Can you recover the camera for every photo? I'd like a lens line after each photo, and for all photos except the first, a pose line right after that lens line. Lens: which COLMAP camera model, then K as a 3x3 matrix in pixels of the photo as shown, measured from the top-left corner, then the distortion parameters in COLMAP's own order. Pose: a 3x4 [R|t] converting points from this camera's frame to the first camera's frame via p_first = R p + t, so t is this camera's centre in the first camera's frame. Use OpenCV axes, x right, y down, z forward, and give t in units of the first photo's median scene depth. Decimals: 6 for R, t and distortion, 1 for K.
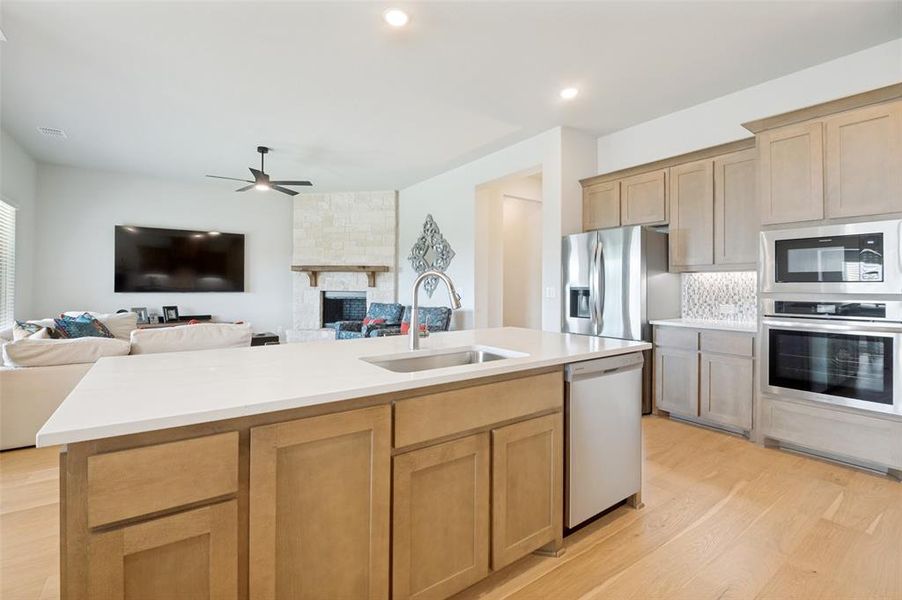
lens RADIAL K [[401.9, 0, 446.9], [0, 401.9, 285.3], [0, 0, 1]] dist [-0.009682, -0.007450]
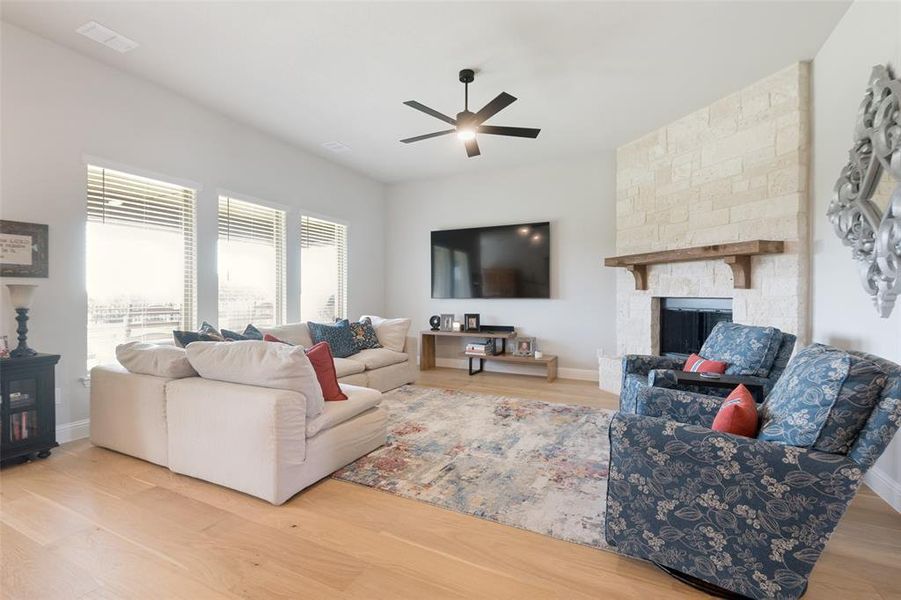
lens RADIAL K [[401.5, 0, 450.2], [0, 401.5, 304.3], [0, 0, 1]] dist [-0.009682, -0.007450]
pose [[0.478713, 0.013790, -0.877863, 0.092963], [0.005901, 0.999804, 0.018924, 0.017738], [0.877952, -0.014239, 0.478537, 0.668541]]
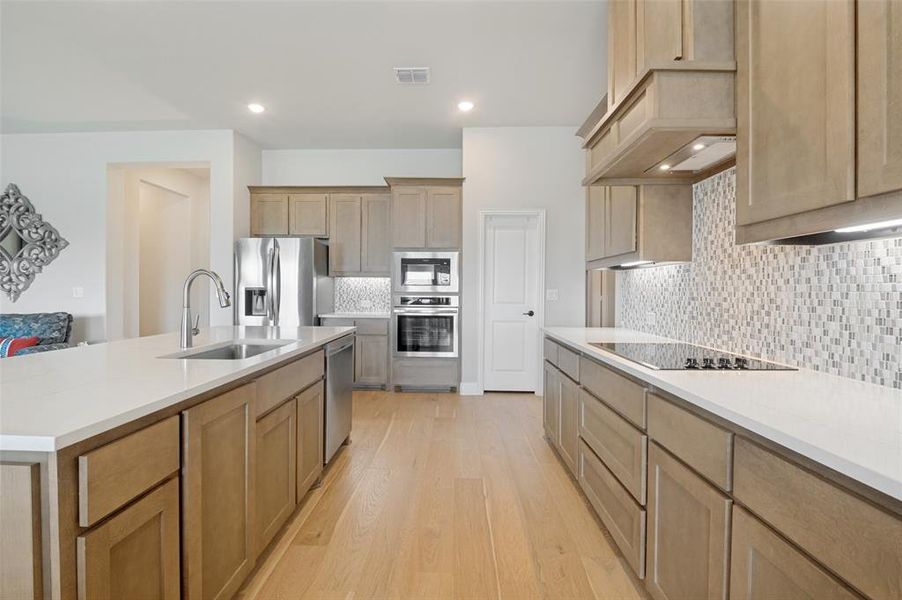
lens RADIAL K [[401.9, 0, 448.1], [0, 401.9, 295.6], [0, 0, 1]] dist [-0.009682, -0.007450]
pose [[0.595955, -0.009696, 0.802959, -0.182612], [-0.008871, 0.999787, 0.018656, 0.001365], [-0.802969, -0.018242, 0.595742, -0.048017]]
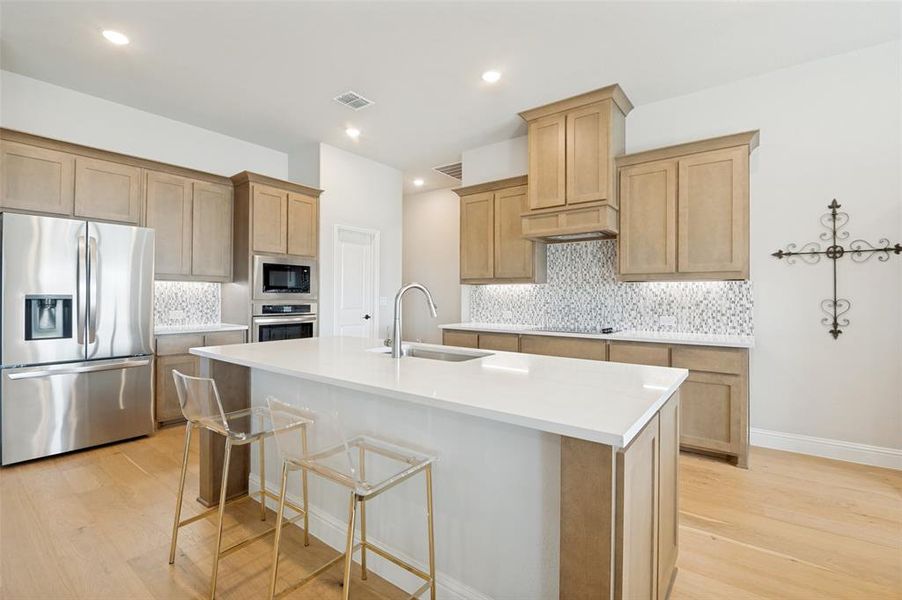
lens RADIAL K [[401.9, 0, 447.0], [0, 401.9, 293.7], [0, 0, 1]] dist [-0.009682, -0.007450]
pose [[-0.294646, 0.000624, 0.955606, -0.414398], [-0.012504, 0.999912, -0.004508, -0.002550], [-0.955525, -0.013277, -0.294612, 0.441969]]
